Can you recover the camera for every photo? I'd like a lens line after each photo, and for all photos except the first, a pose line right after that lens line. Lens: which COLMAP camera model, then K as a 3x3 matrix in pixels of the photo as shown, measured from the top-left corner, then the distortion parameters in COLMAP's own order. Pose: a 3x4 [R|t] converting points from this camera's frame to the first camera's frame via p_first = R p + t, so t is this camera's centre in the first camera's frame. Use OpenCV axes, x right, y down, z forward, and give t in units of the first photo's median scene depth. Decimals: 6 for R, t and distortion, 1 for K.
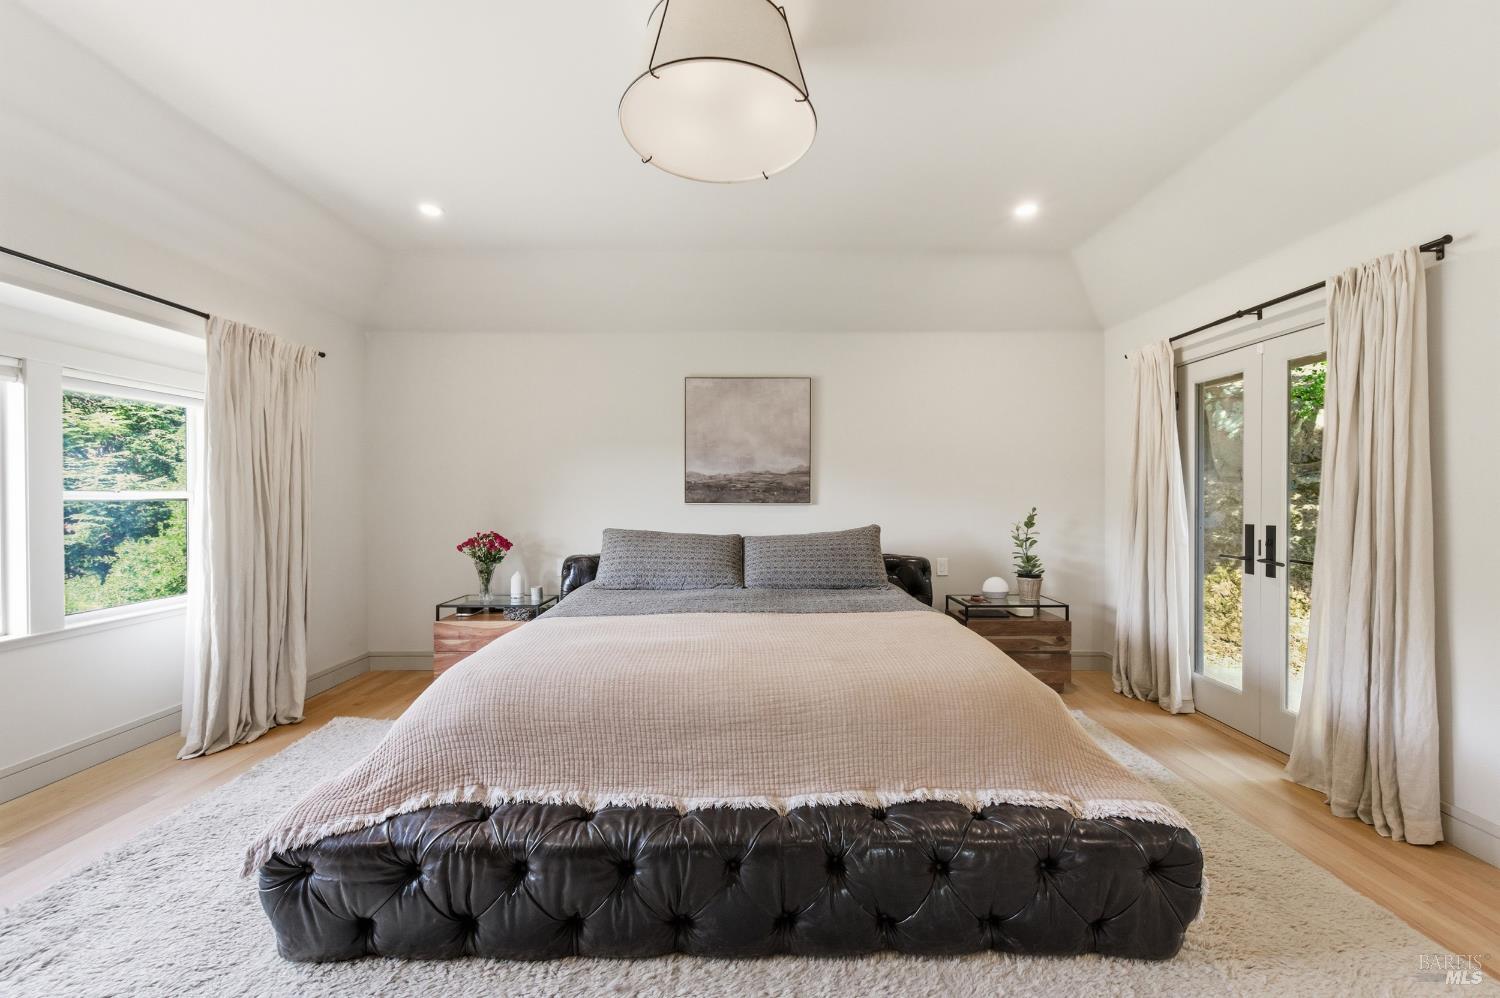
lens RADIAL K [[584.4, 0, 745.7], [0, 584.4, 497.4], [0, 0, 1]] dist [0.001724, -0.001055]
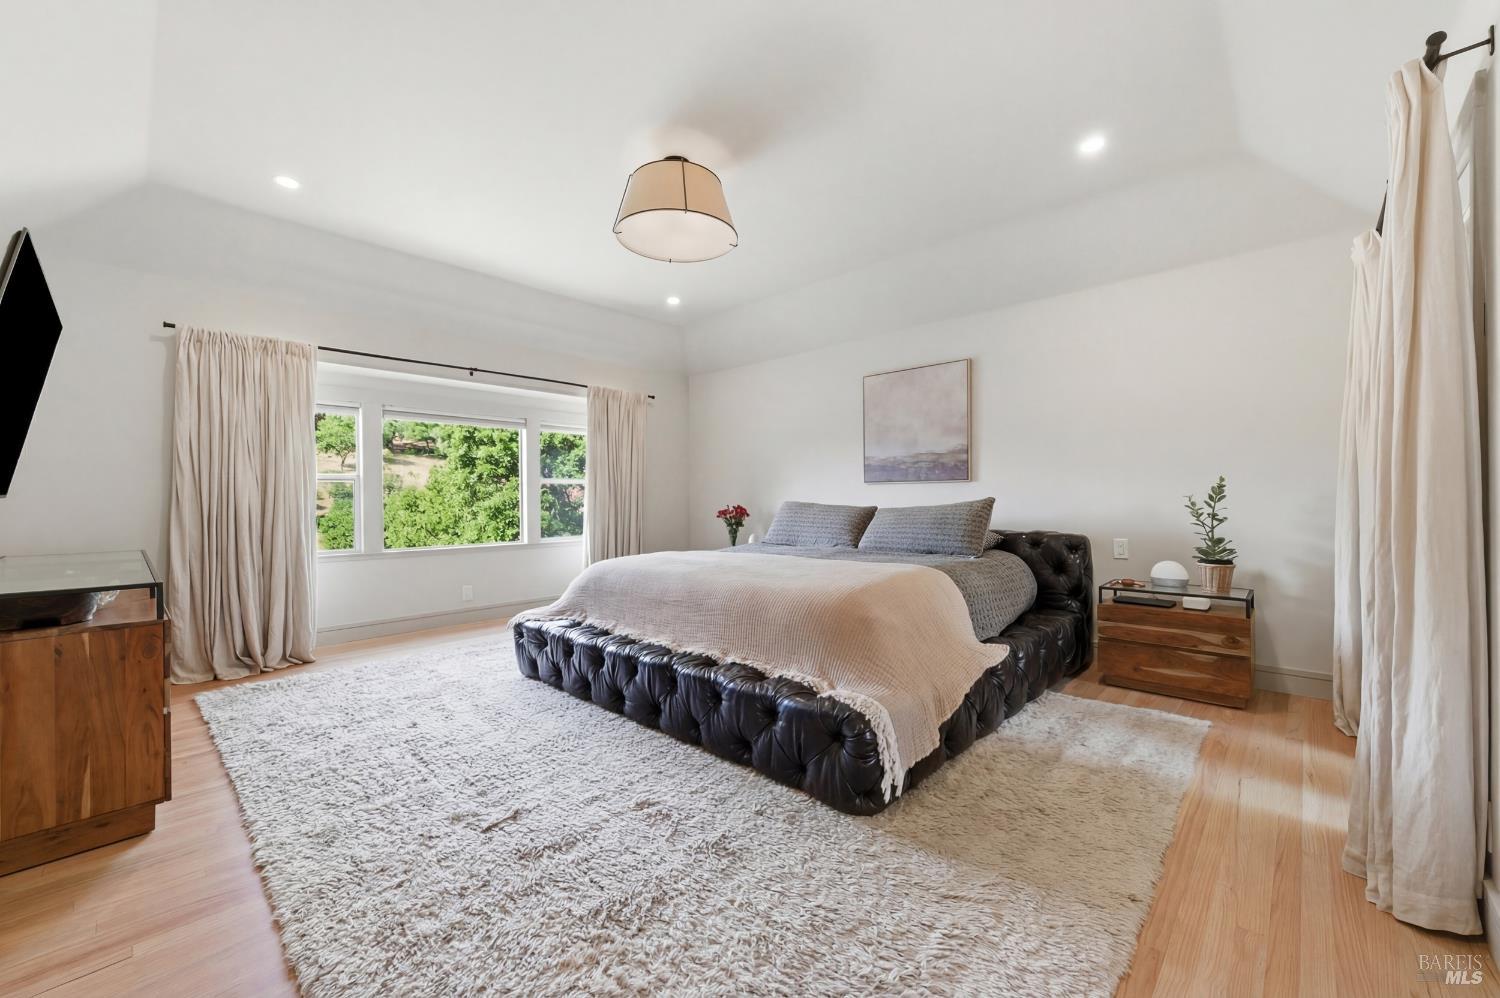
lens RADIAL K [[584.4, 0, 759.3], [0, 584.4, 497.5], [0, 0, 1]] dist [0.001724, -0.001055]
pose [[0.736496, -0.006455, -0.676412, 0.584324], [0.005638, 0.999978, -0.003404, 0.046312], [0.676419, -0.001306, 0.736516, -0.019323]]
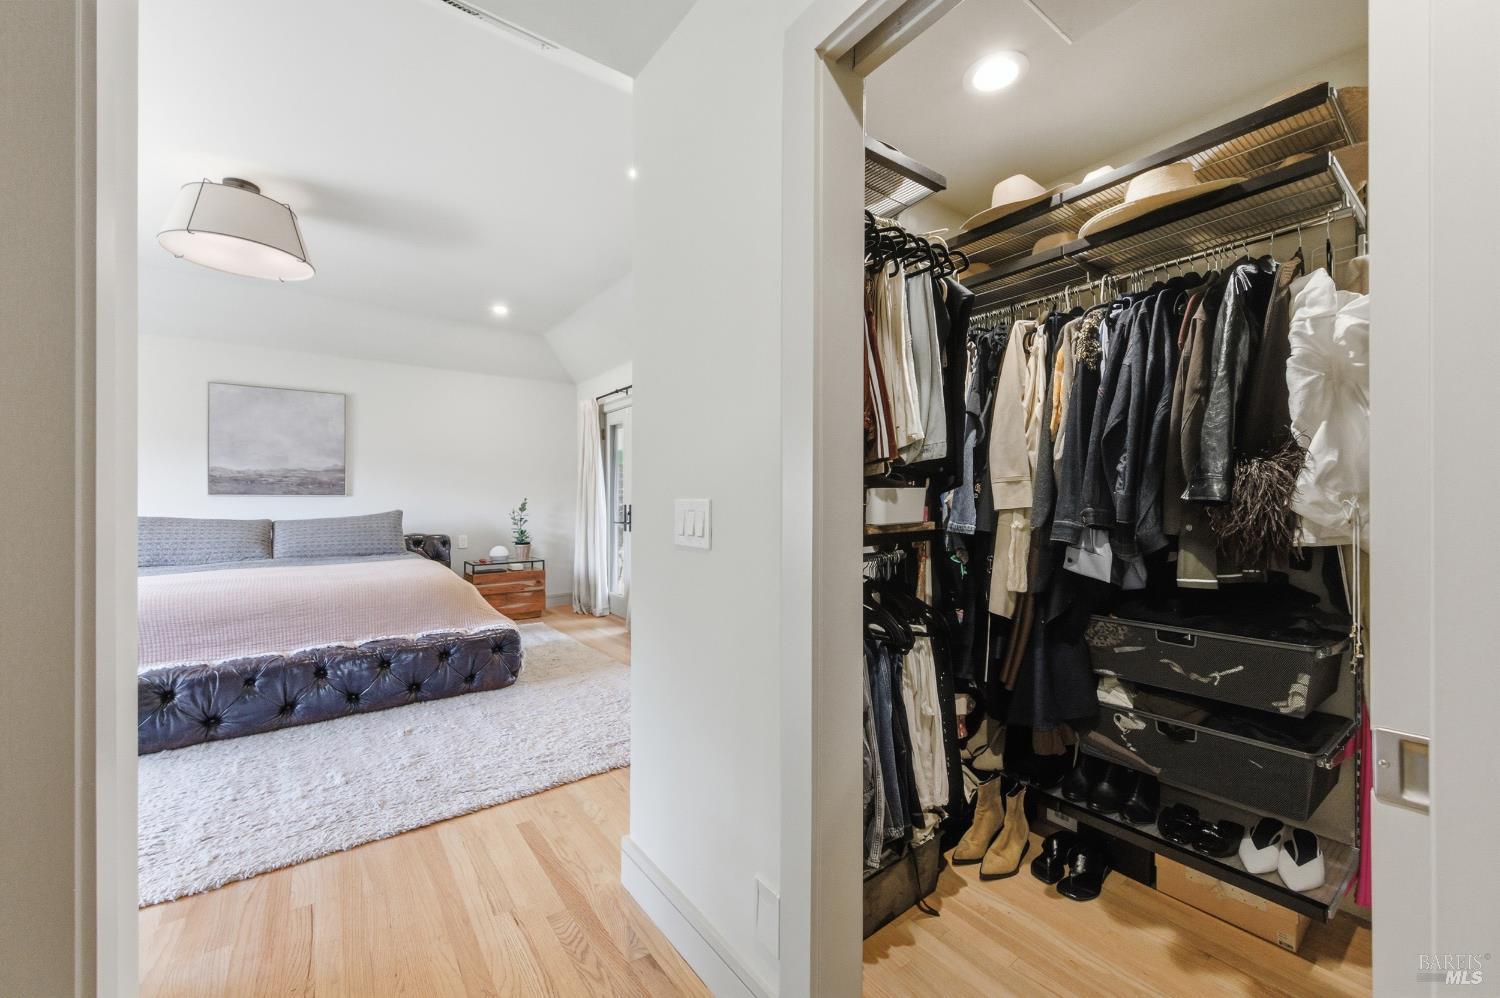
lens RADIAL K [[584.4, 0, 753.2], [0, 584.4, 499.9], [0, 0, 1]] dist [0.001724, -0.001055]
pose [[0.793599, -0.001978, 0.608438, 0.045992], [0.004885, 0.999983, -0.003121, 0.030947], [-0.608421, 0.005449, 0.793595, -0.561015]]
